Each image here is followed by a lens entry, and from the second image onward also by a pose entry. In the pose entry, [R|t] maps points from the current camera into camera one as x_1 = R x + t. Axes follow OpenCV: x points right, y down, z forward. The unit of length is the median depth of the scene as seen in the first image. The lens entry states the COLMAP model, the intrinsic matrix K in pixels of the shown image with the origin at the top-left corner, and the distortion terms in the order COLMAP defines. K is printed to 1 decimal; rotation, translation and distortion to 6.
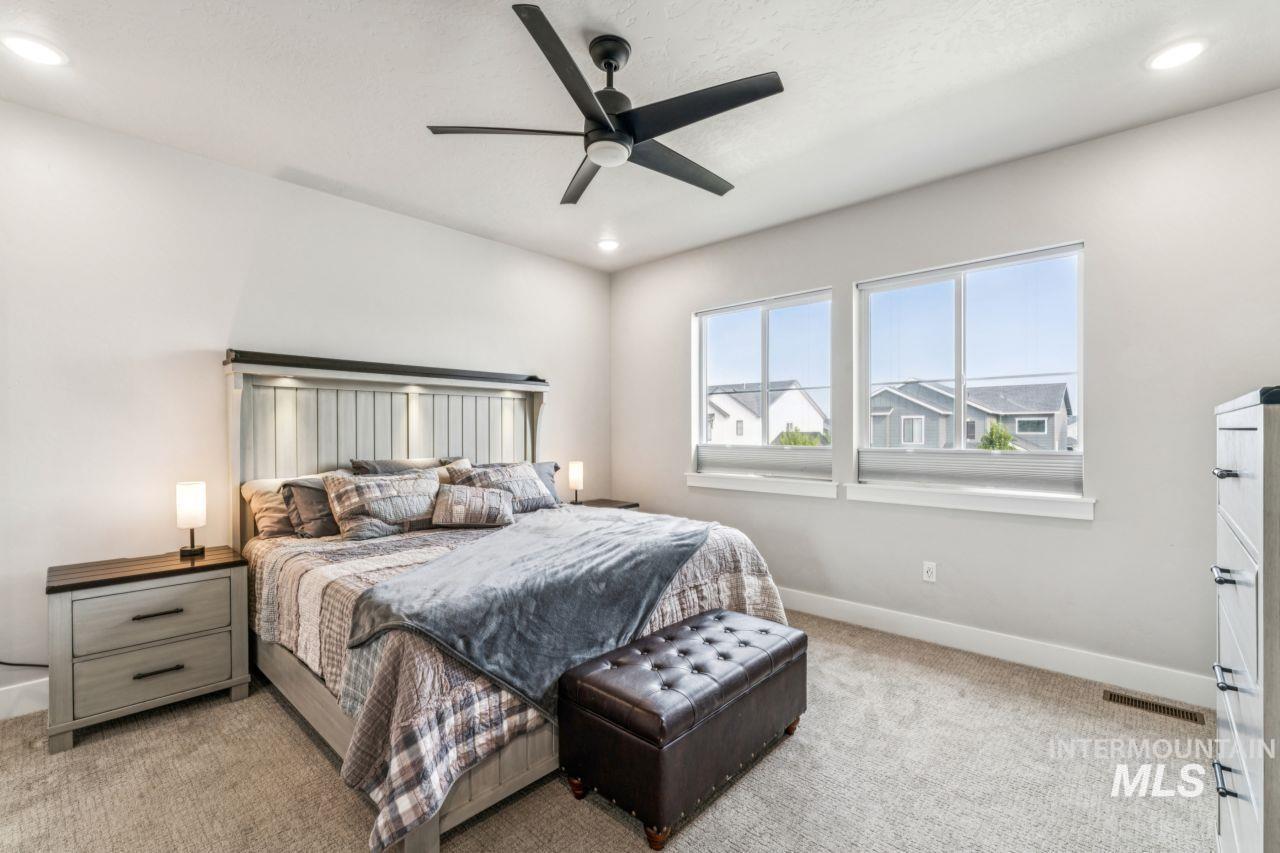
lens RADIAL K [[547.4, 0, 642.4], [0, 547.4, 423.7], [0, 0, 1]] dist [-0.000275, -0.000155]
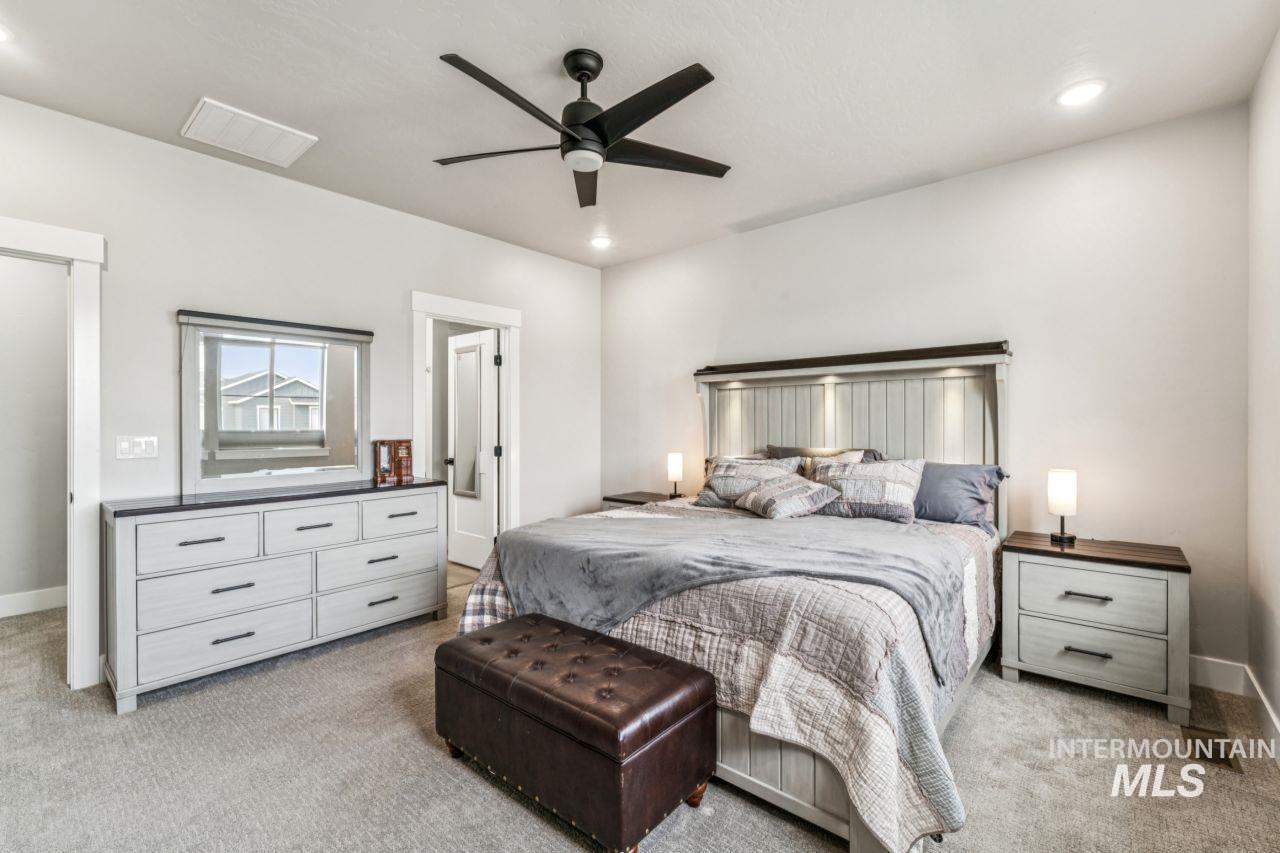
lens RADIAL K [[544.8, 0, 644.4], [0, 544.8, 417.2], [0, 0, 1]] dist [-0.002263, -0.000282]
pose [[0.047501, -0.009007, -0.998831, 0.654785], [0.015951, 0.999839, -0.008257, 0.010706], [0.998744, -0.015540, 0.047637, 0.698423]]
